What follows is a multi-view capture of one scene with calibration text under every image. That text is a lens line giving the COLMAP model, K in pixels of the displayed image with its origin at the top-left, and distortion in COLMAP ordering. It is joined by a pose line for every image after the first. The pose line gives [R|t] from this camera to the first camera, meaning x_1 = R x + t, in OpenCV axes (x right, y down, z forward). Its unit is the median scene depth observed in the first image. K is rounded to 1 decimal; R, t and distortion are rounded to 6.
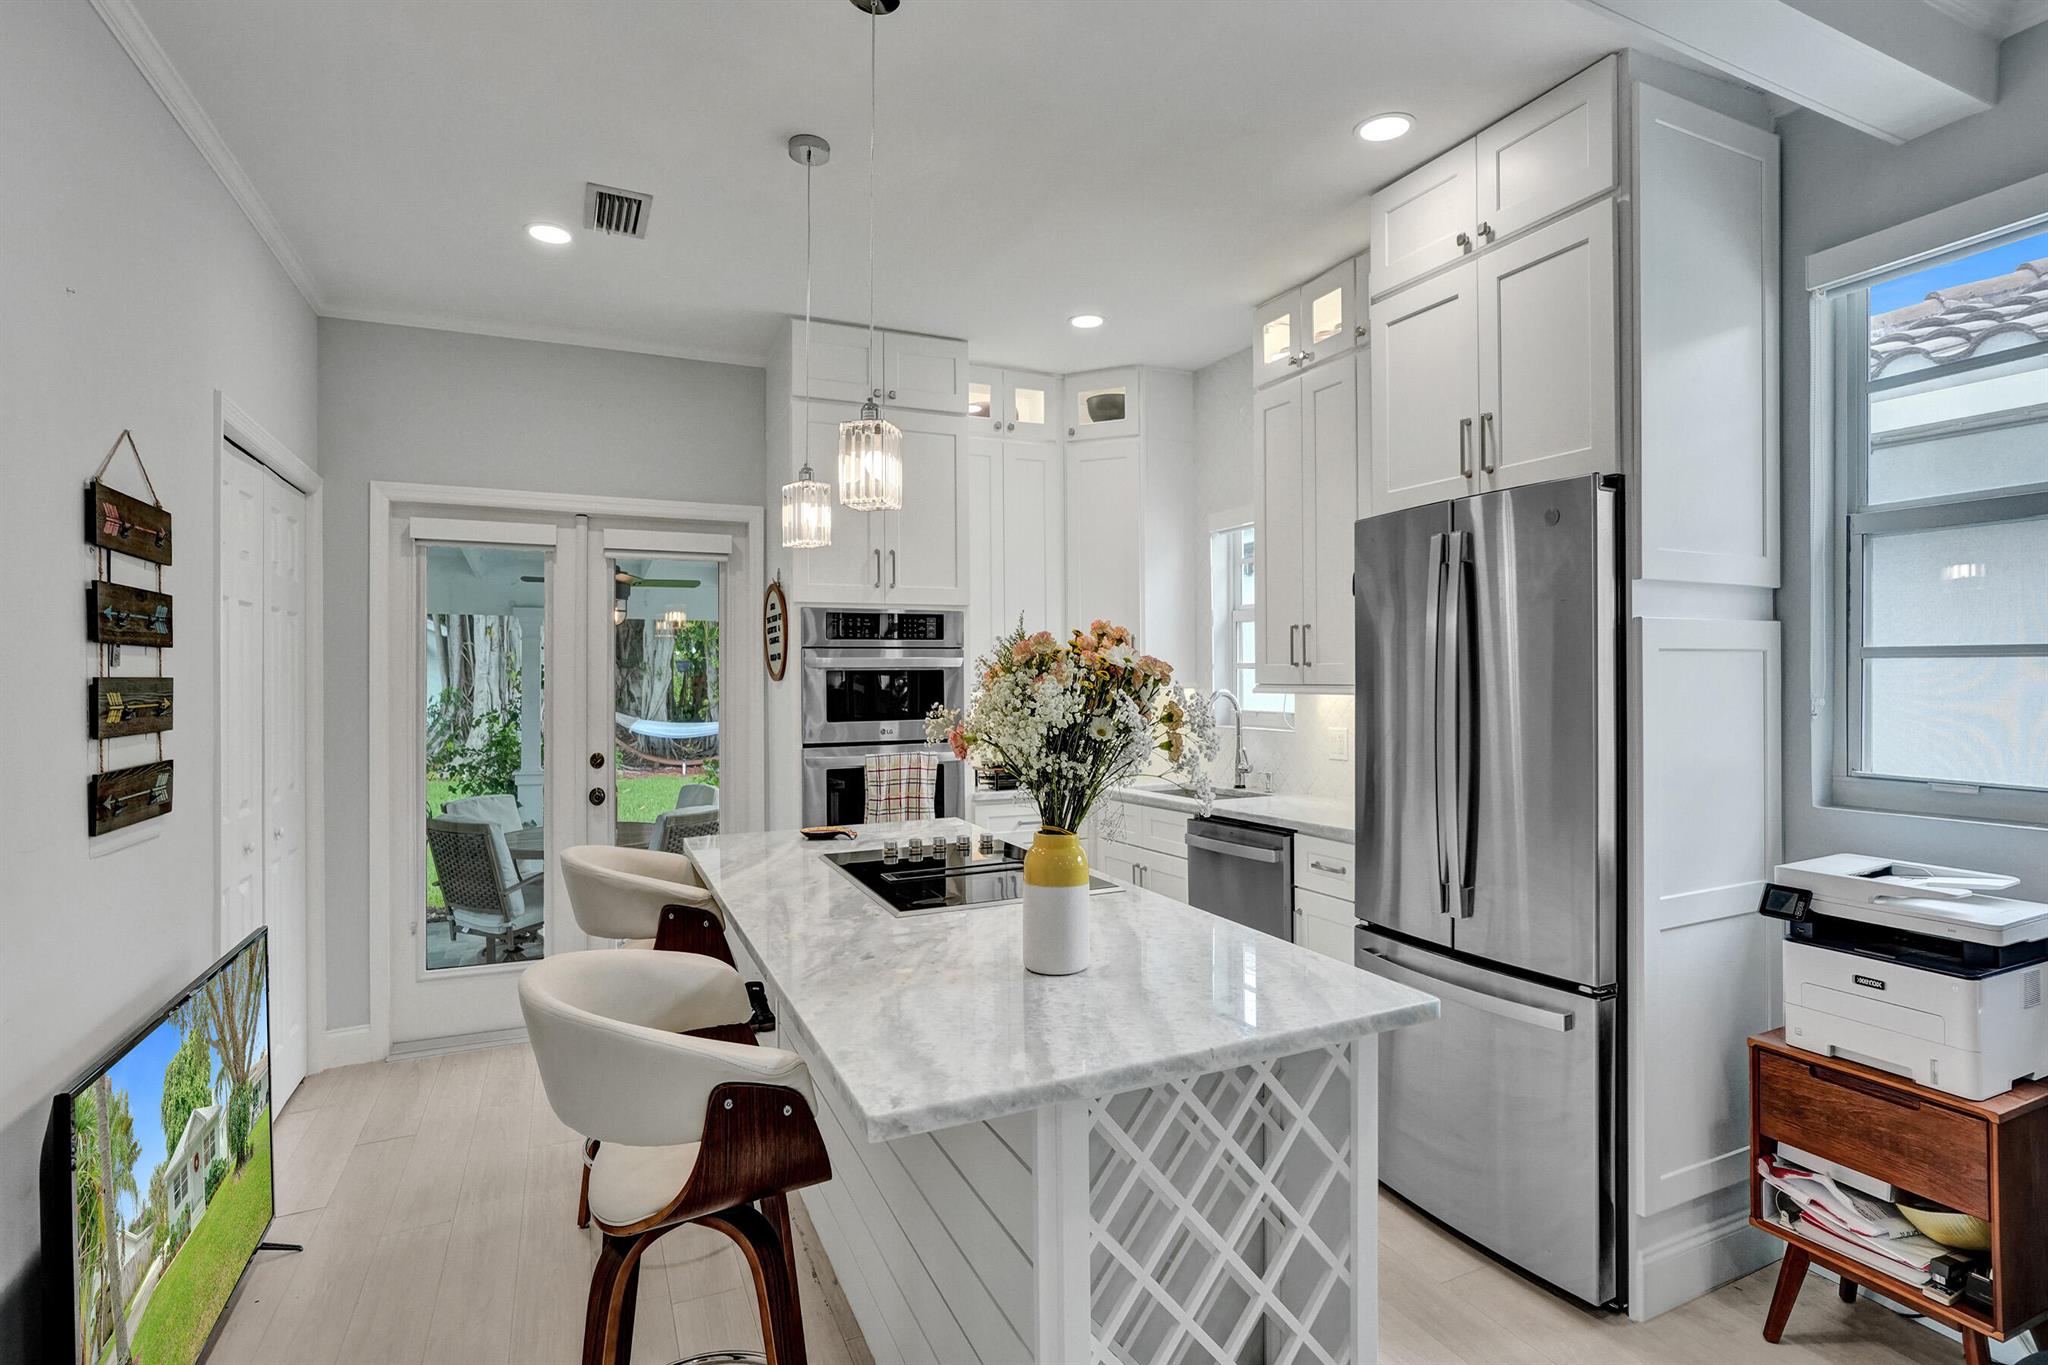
lens RADIAL K [[984.5, 0, 1017.9], [0, 984.5, 679.2], [0, 0, 1]] dist [-0.046026, 0.027174]
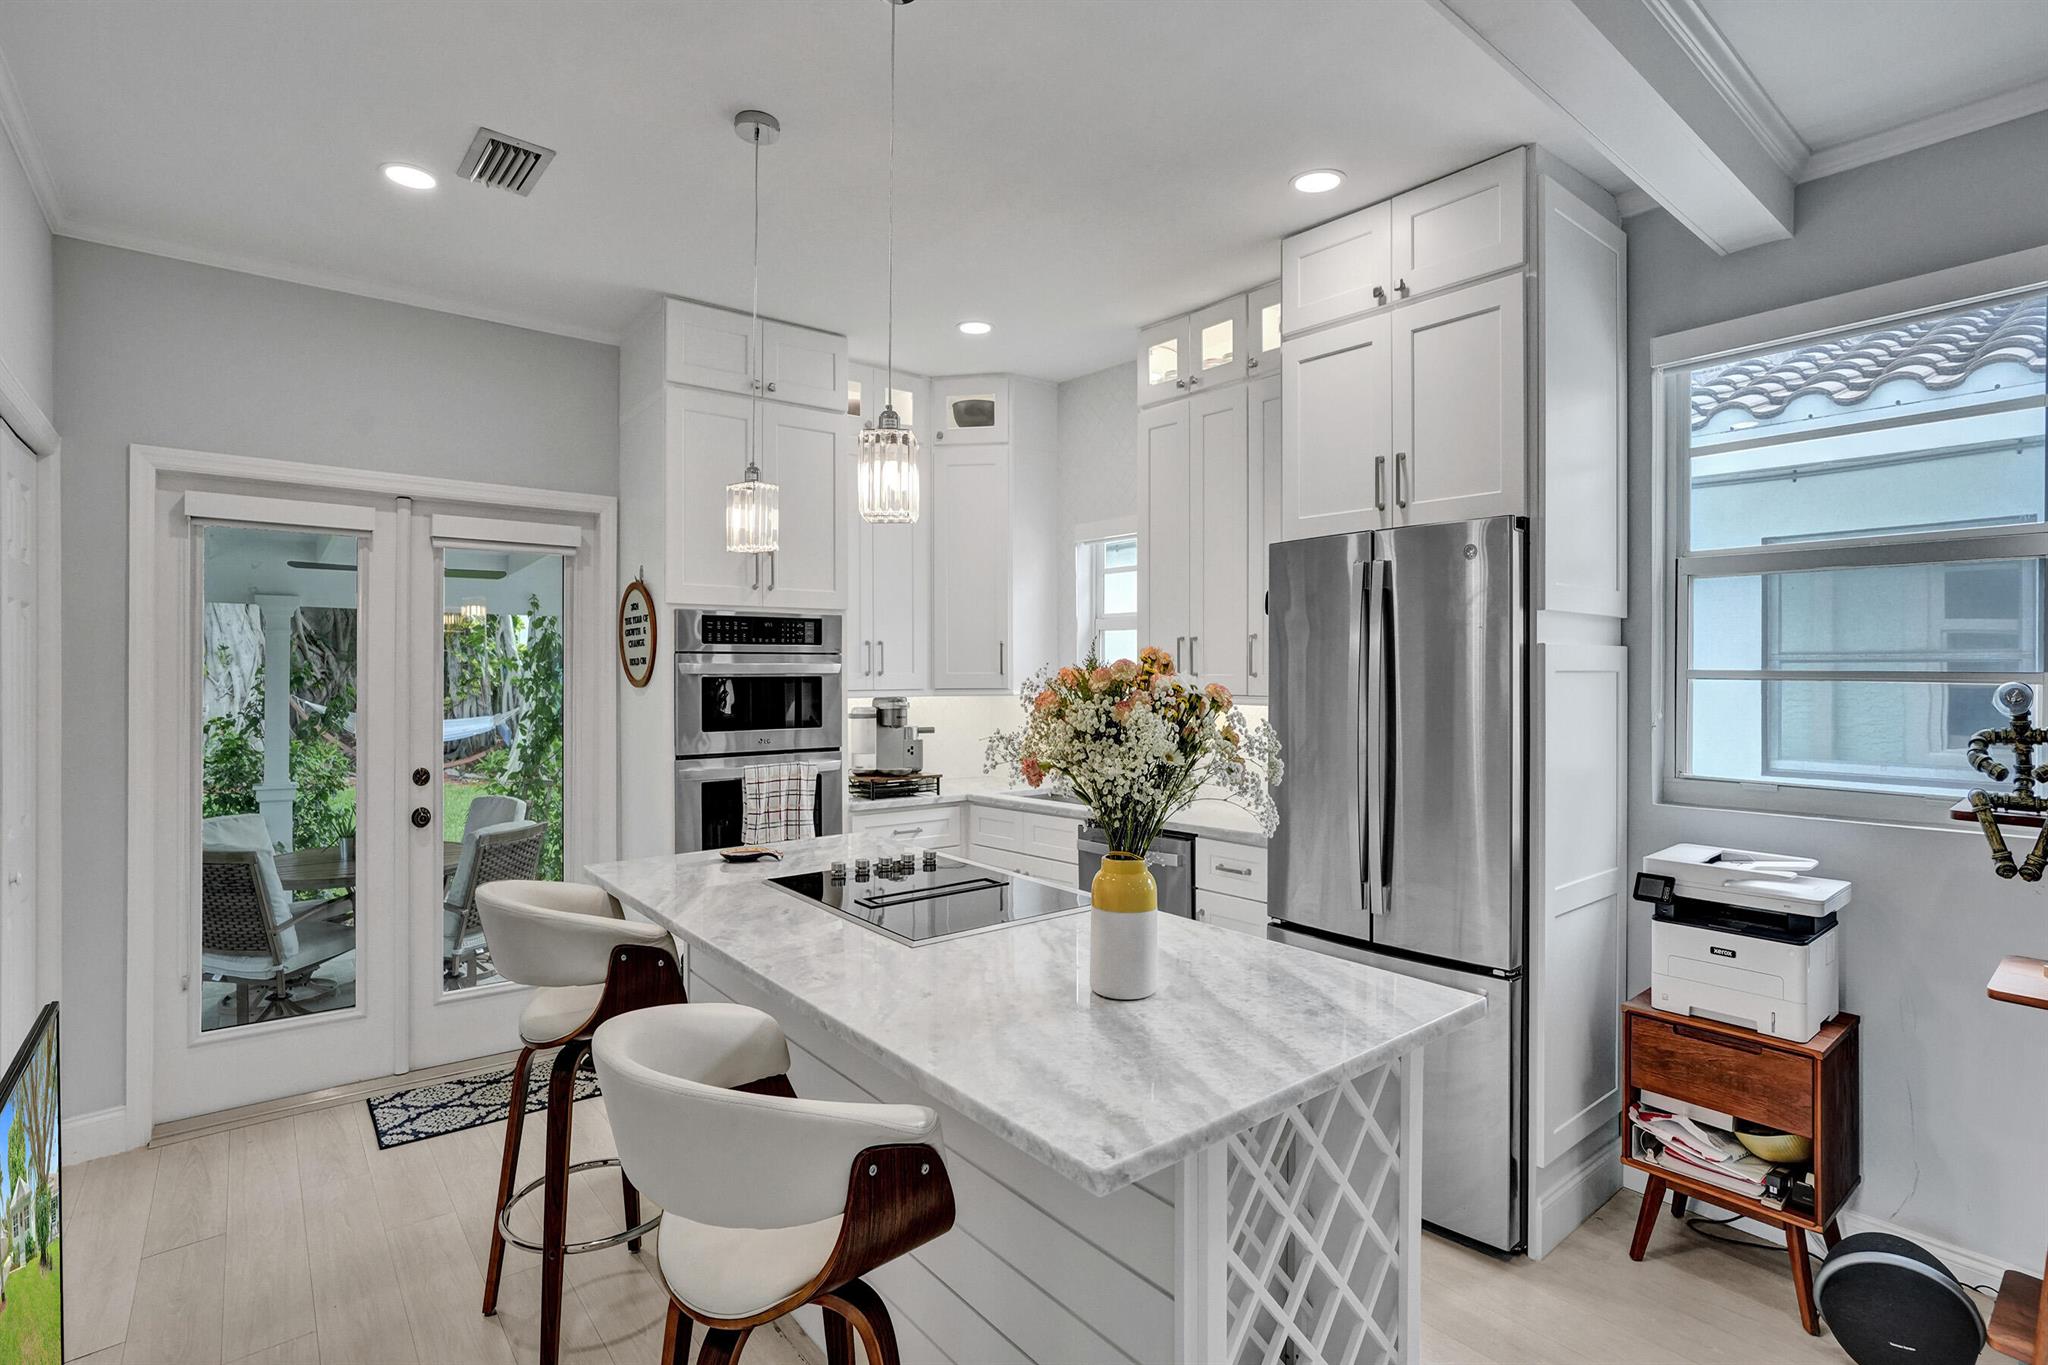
lens RADIAL K [[985.5, 0, 1013.4], [0, 985.5, 675.3], [0, 0, 1]] dist [-0.048261, 0.030001]
pose [[0.970531, 0.005809, 0.240908, -0.220794], [-0.006182, 0.999981, 0.000794, -0.021619], [-0.240898, -0.002260, 0.970548, 0.036099]]
